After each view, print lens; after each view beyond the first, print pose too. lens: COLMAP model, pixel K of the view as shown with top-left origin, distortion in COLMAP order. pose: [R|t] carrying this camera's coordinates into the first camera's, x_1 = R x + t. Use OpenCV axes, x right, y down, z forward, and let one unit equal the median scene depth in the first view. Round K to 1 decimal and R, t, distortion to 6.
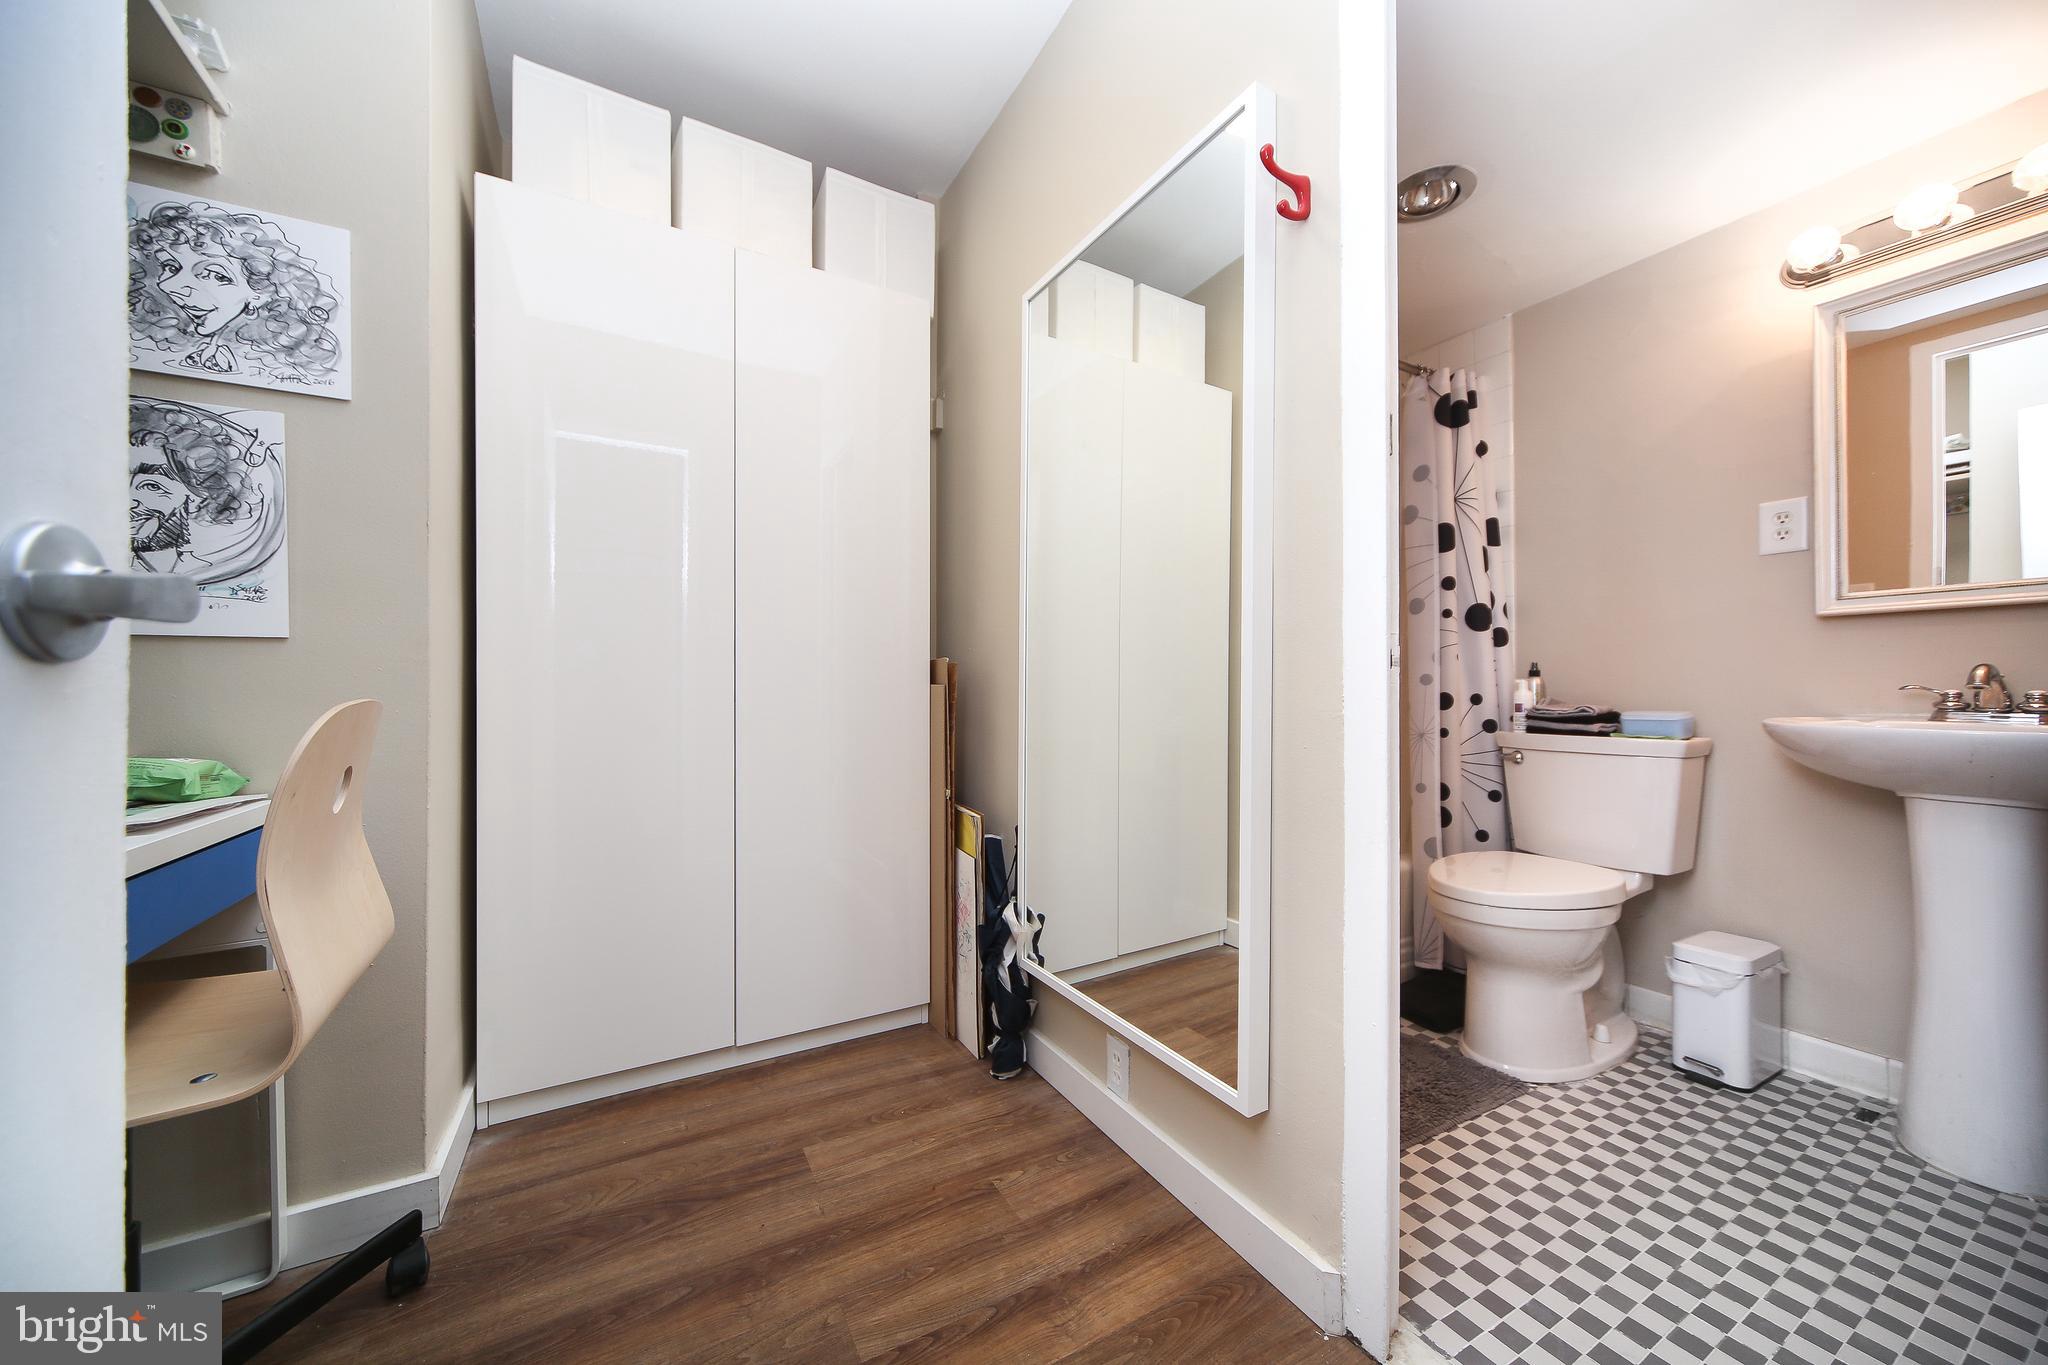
lens RADIAL K [[722.5, 0, 1015.9], [0, 722.5, 682.4], [0, 0, 1]] dist [-0.001106, 0.001194]
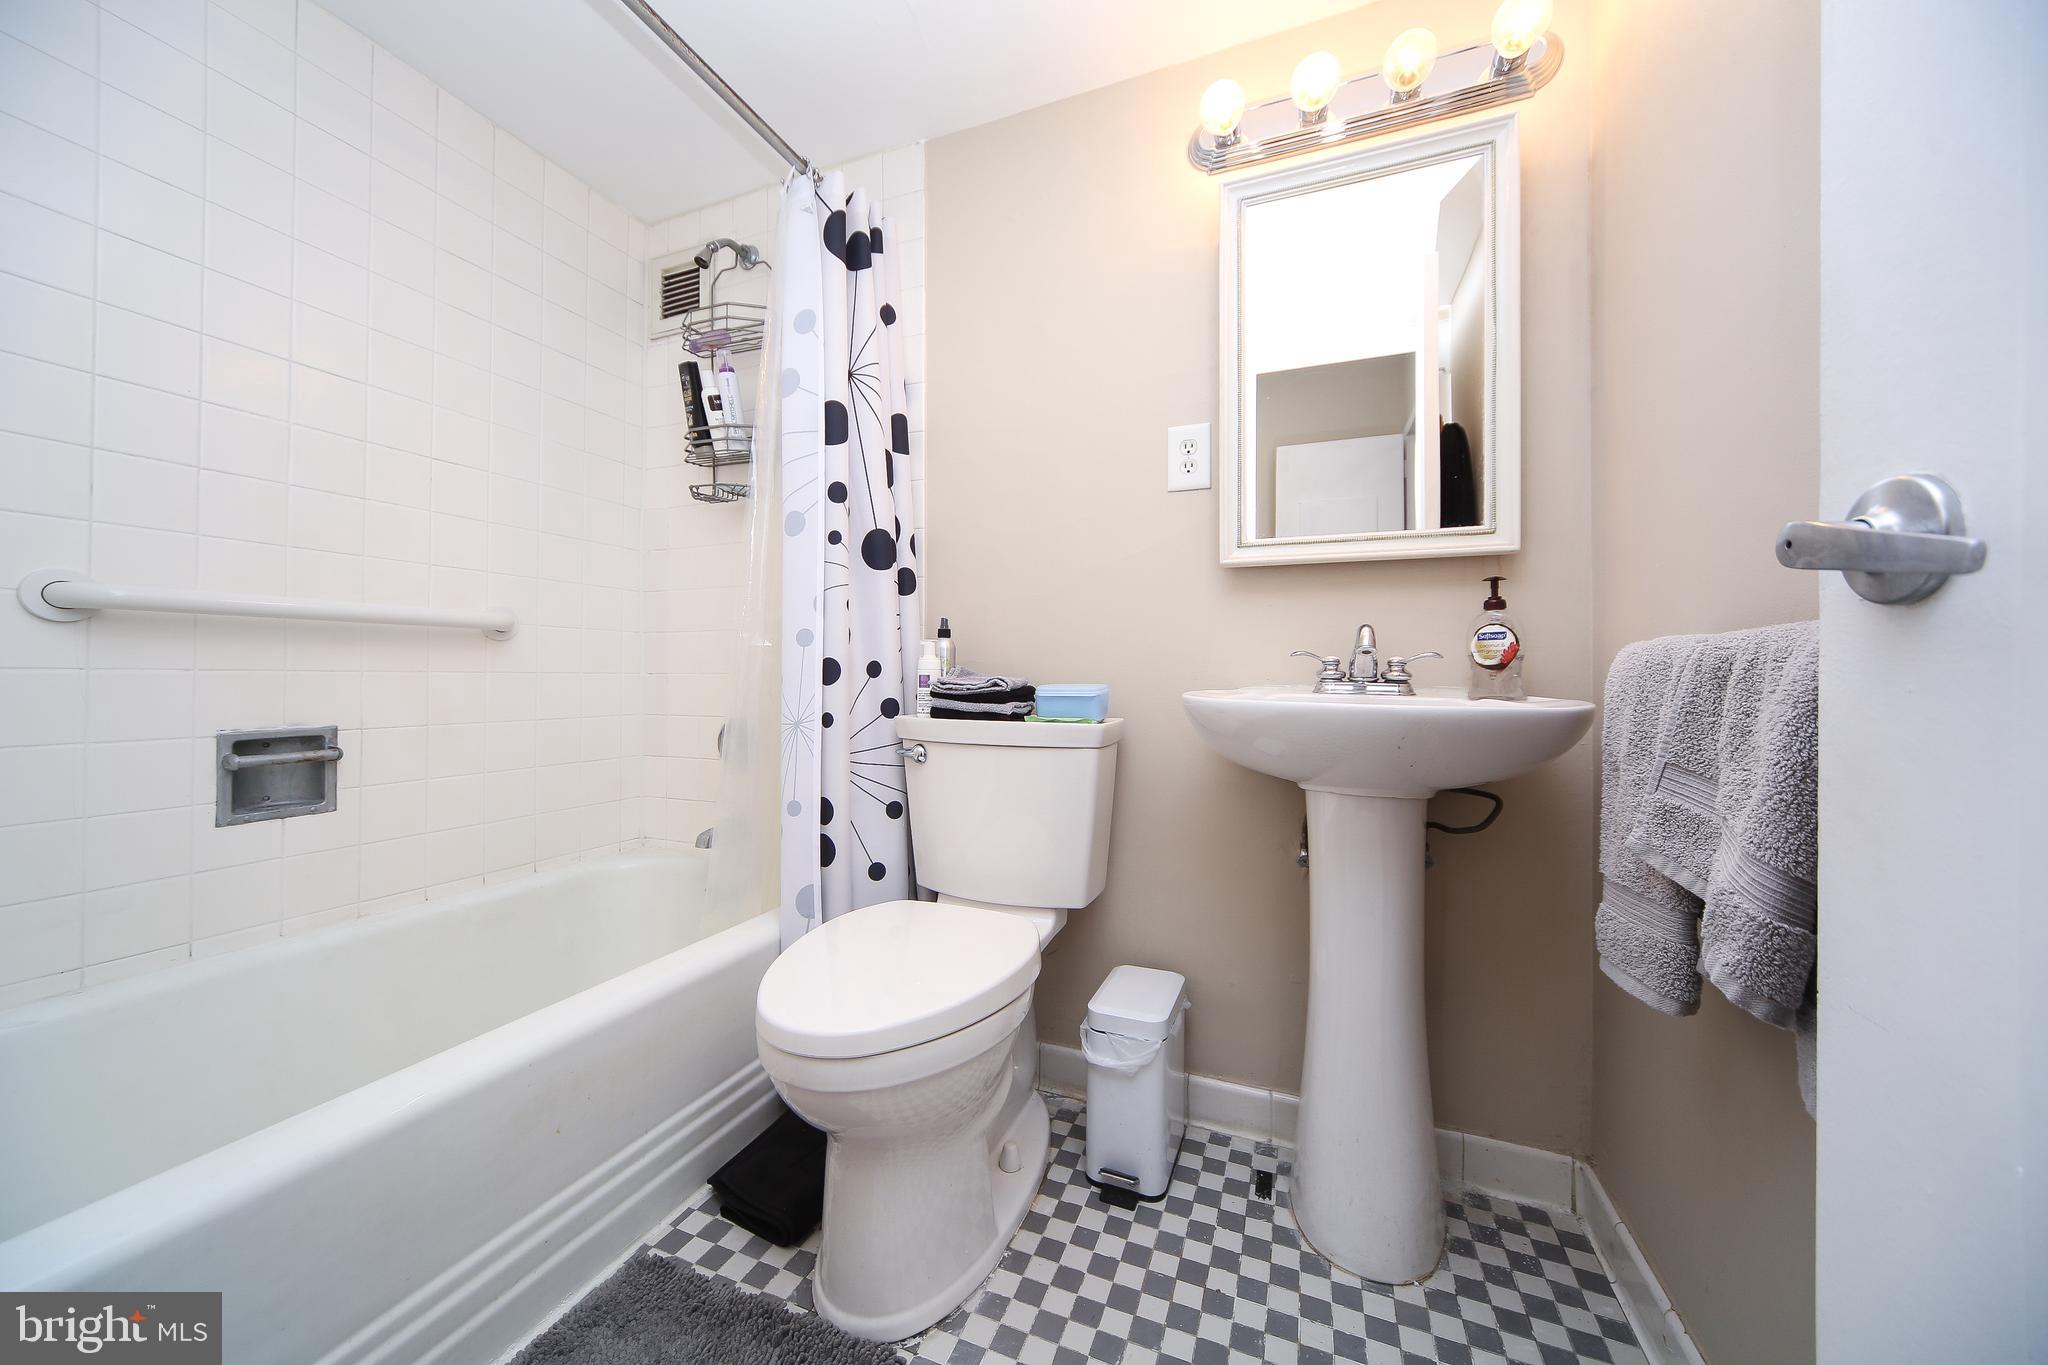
lens RADIAL K [[722.5, 0, 1016.8], [0, 722.5, 657.5], [0, 0, 1]] dist [-0.001106, 0.001194]
pose [[0.778375, 0.005173, 0.627778, 0.346128], [-0.010210, 0.999938, 0.004420, 0.009017], [-0.627717, -0.009850, 0.778380, 0.422087]]
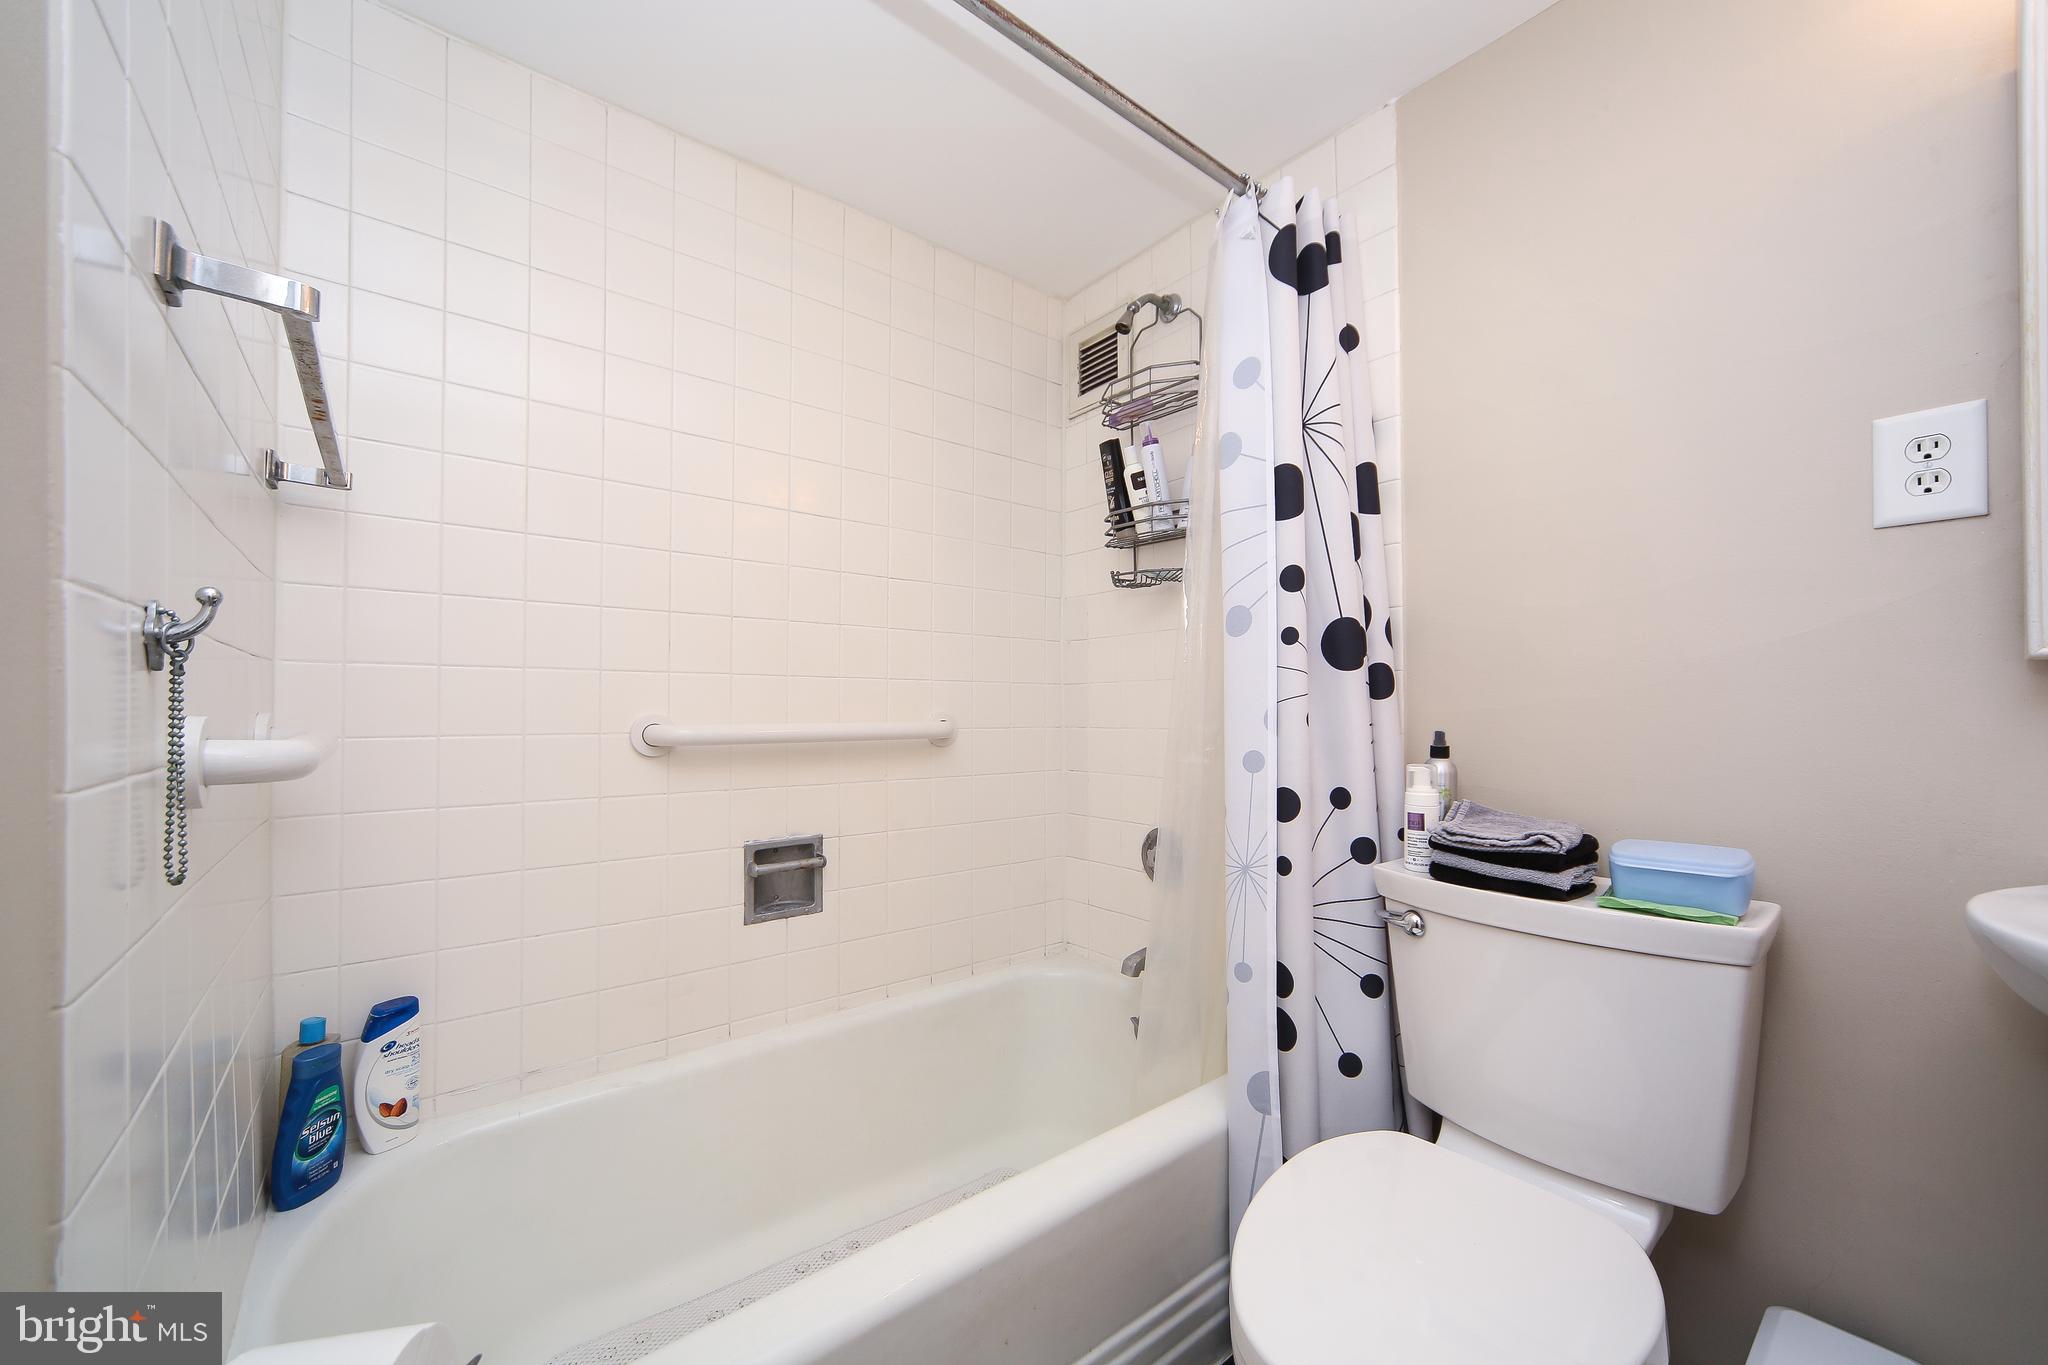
lens RADIAL K [[783.8, 0, 1018.1], [0, 783.8, 697.4], [0, 0, 1]] dist [-0.005091, 0.002026]
pose [[0.986263, -0.001676, 0.165171, 0.341202], [0.001746, 0.999998, -0.000276, -0.056854], [-0.165170, 0.000561, 0.986265, 0.520951]]
